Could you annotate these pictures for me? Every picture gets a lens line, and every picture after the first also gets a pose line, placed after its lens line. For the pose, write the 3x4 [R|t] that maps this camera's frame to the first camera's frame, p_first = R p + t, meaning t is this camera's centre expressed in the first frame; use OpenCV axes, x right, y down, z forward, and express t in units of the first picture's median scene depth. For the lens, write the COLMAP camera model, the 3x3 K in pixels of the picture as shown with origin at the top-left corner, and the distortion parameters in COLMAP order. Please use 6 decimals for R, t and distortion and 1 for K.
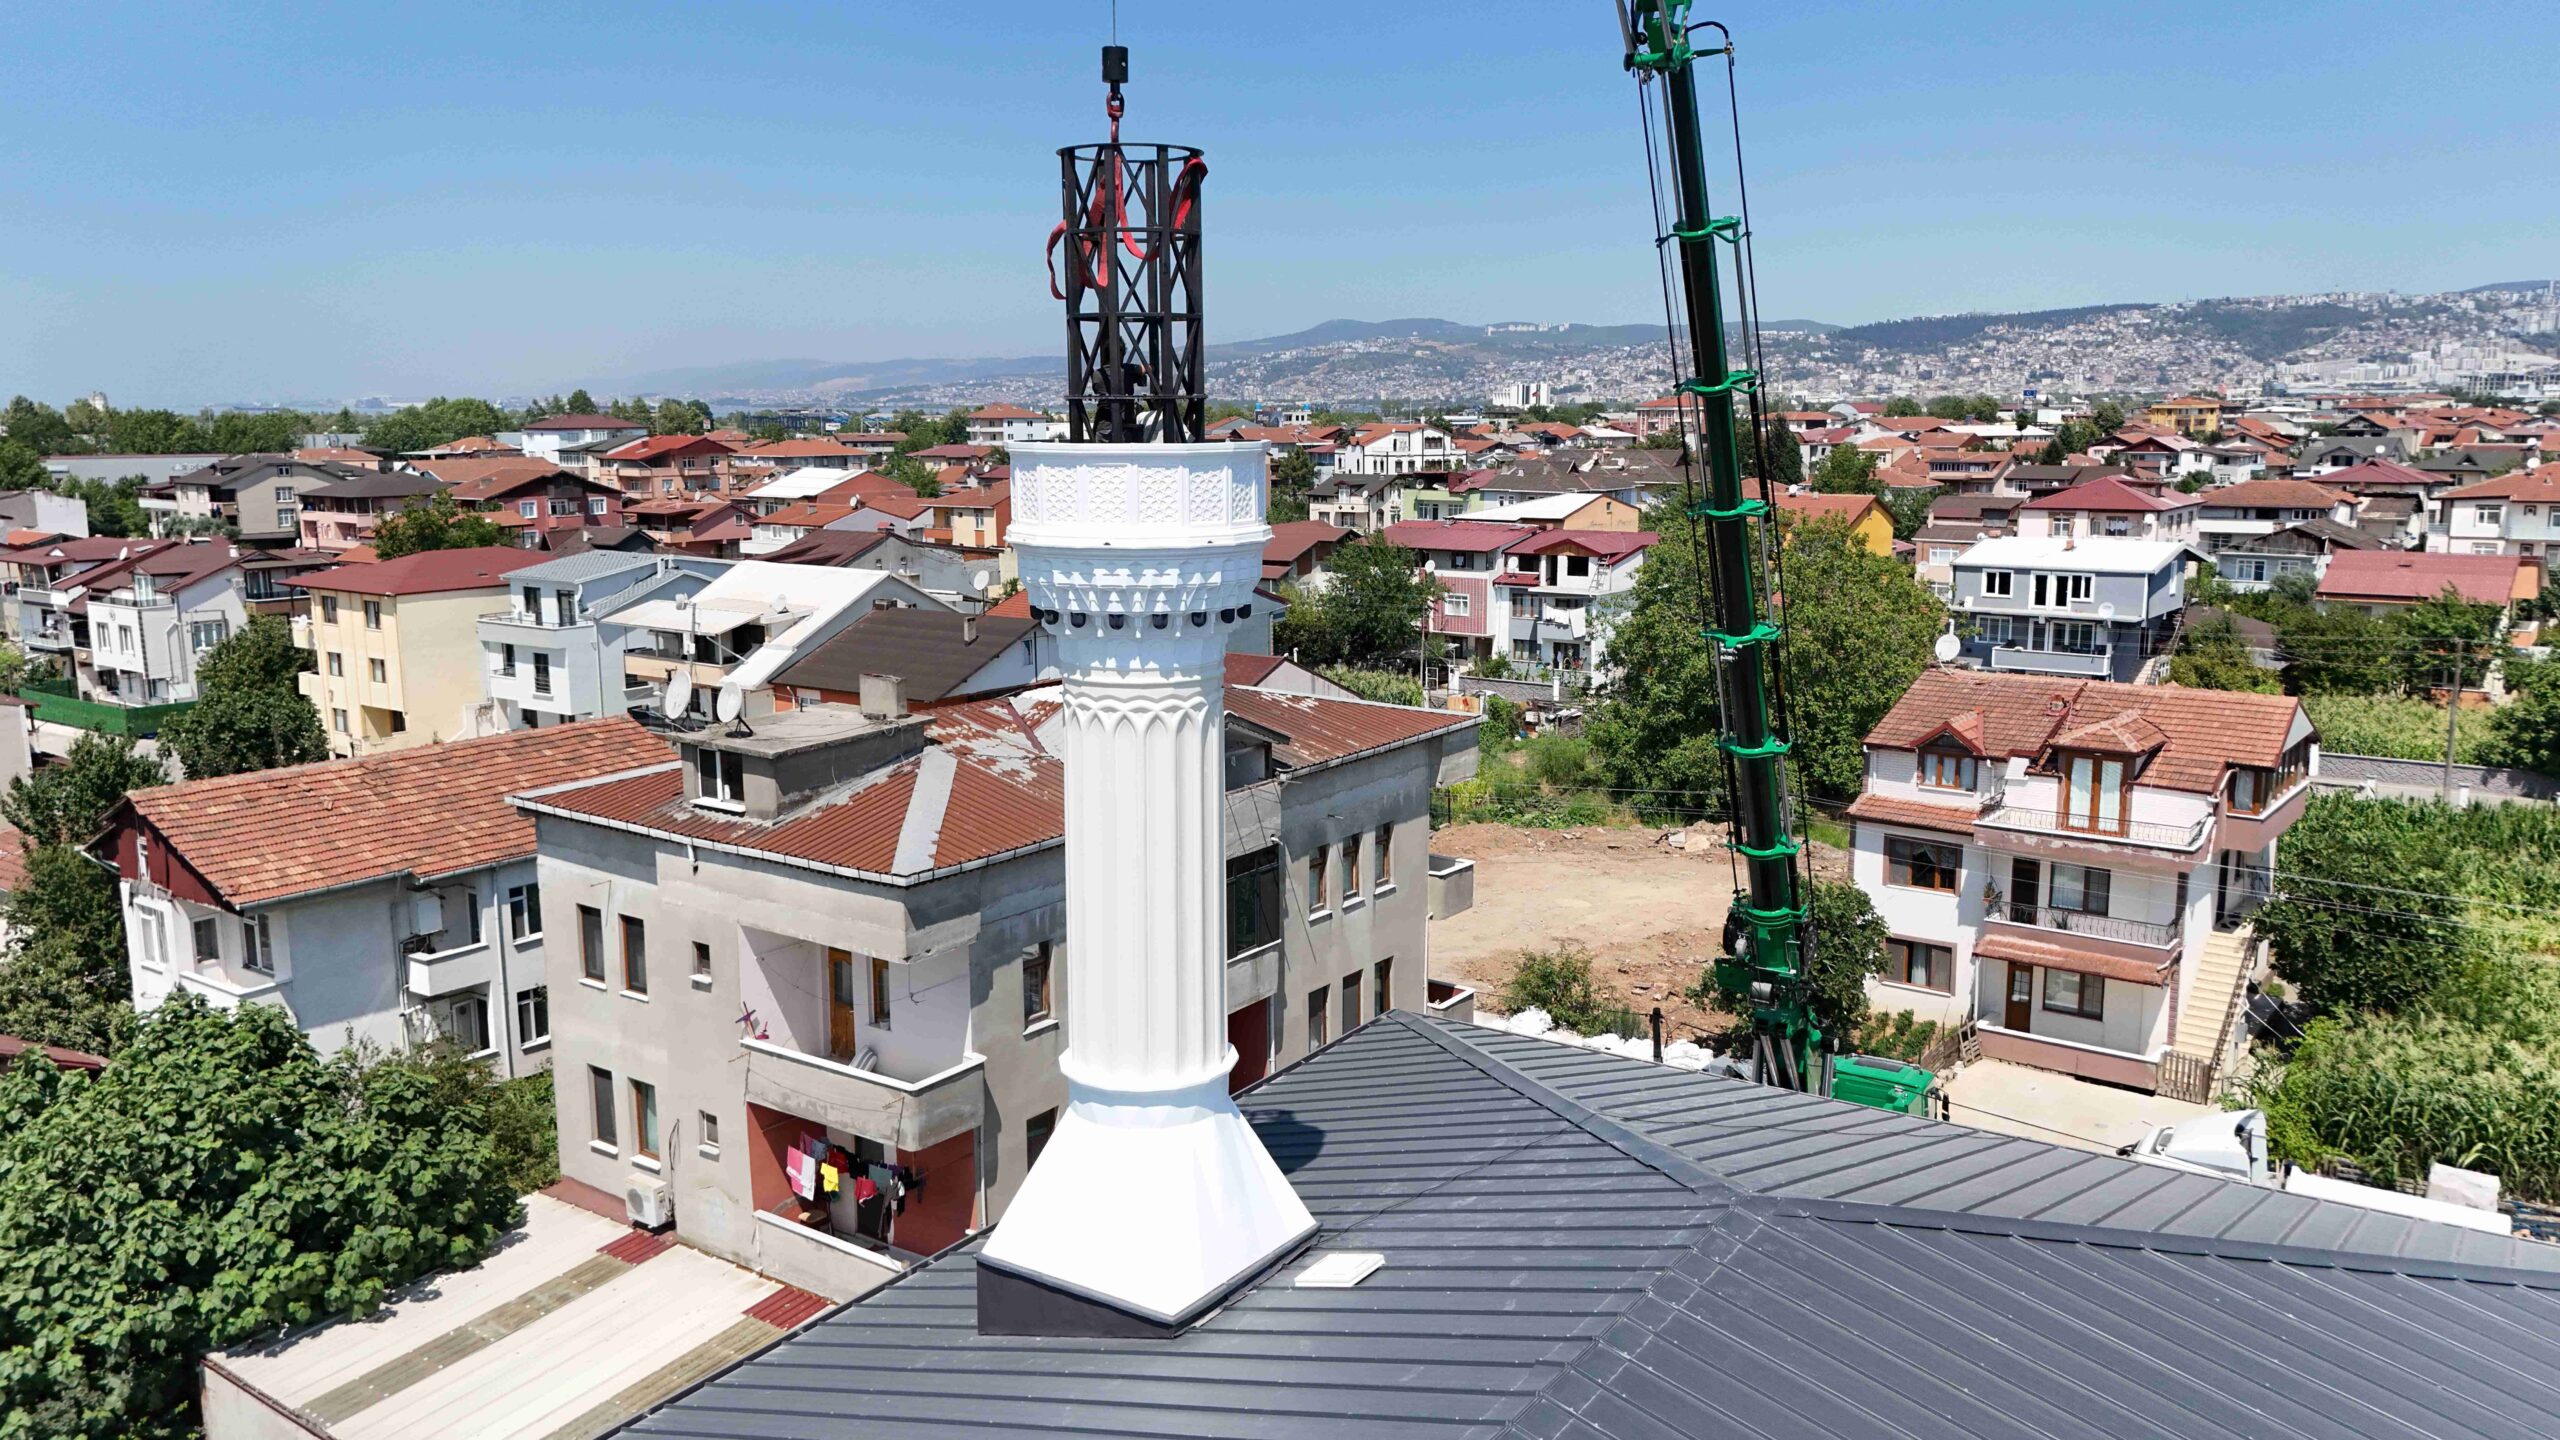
lens RADIAL K [[1887.3, 0, 1282.9], [0, 1887.3, 718.3], [0, 0, 1]] dist [0.074773, -0.080897]
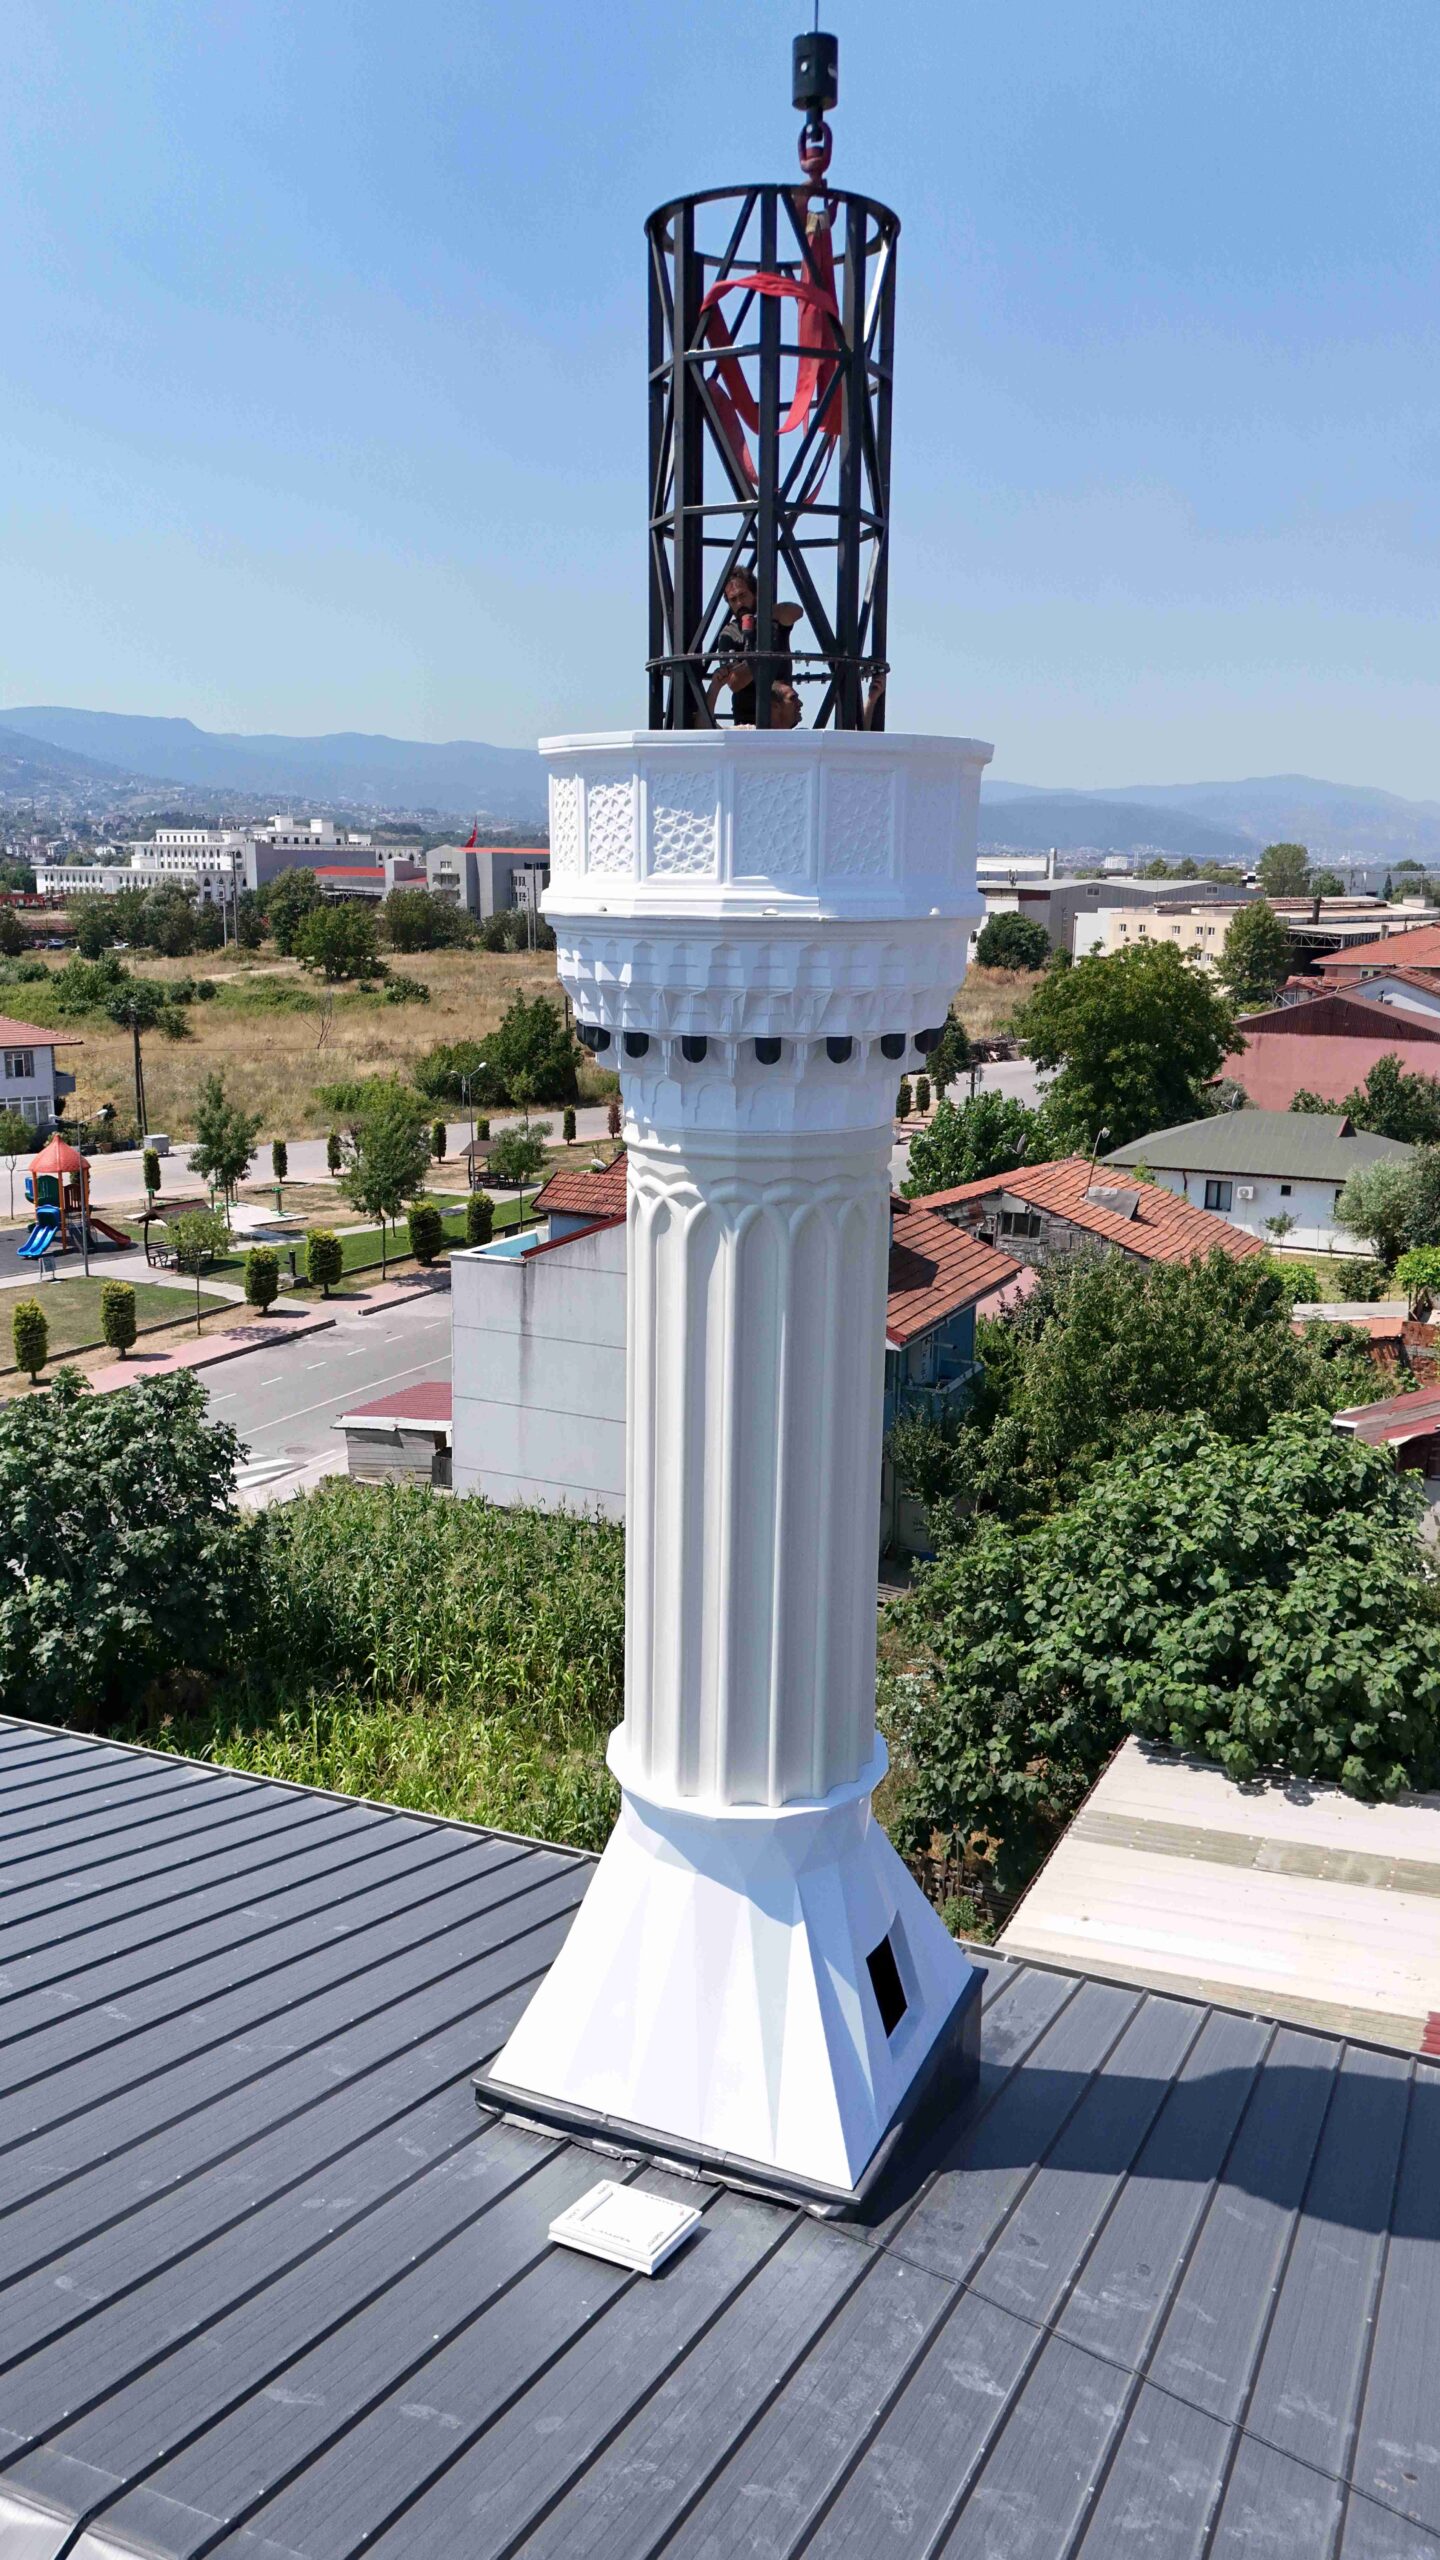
lens RADIAL K [[1887.3, 0, 735.7], [0, 1887.3, 1271.8], [0, 0, 1]] dist [0.074773, -0.080897]
pose [[0.179264, 0.214653, -0.960098, 0.185712], [-0.173851, 0.967460, 0.183839, -0.033402], [0.968318, 0.133958, 0.210749, 0.311934]]
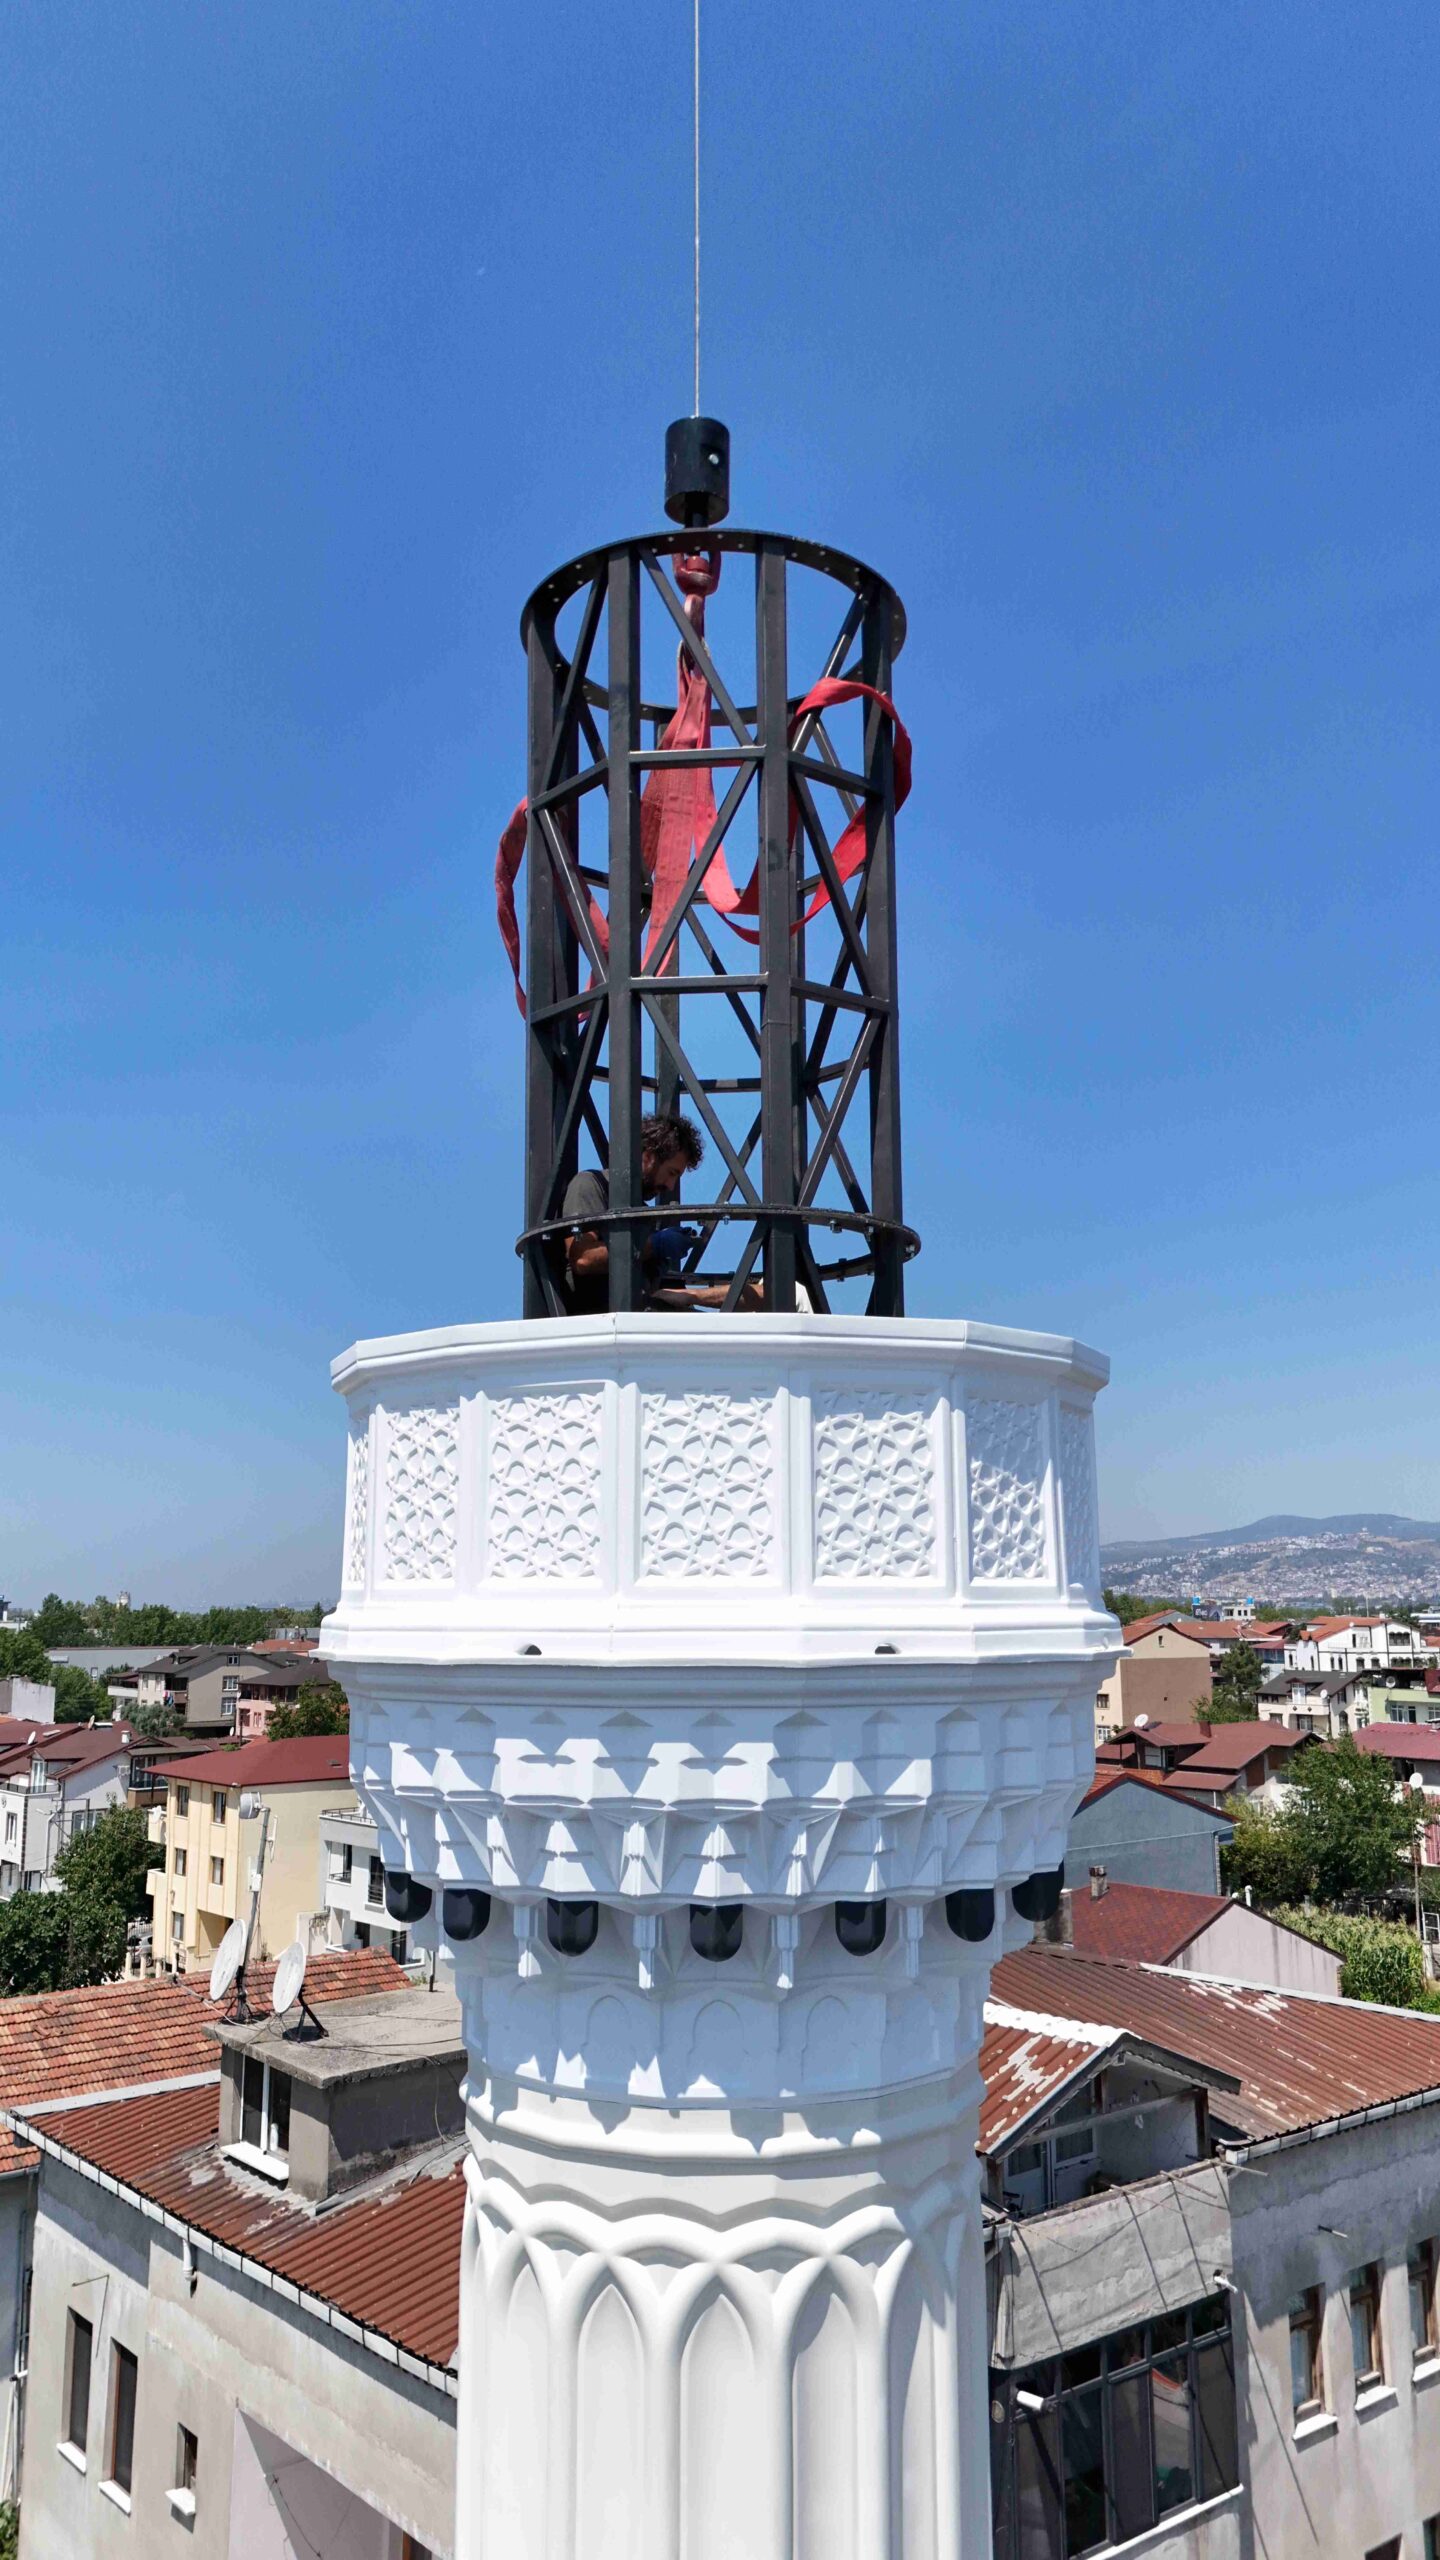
lens RADIAL K [[1887.3, 0, 716.2], [0, 1887.3, 1271.2], [0, 0, 1]] dist [0.074773, -0.080897]
pose [[0.967084, -0.042288, -0.250917, 0.003926], [-0.043043, 0.944697, -0.325109, -0.017656], [0.250789, 0.325208, 0.911781, 0.237433]]
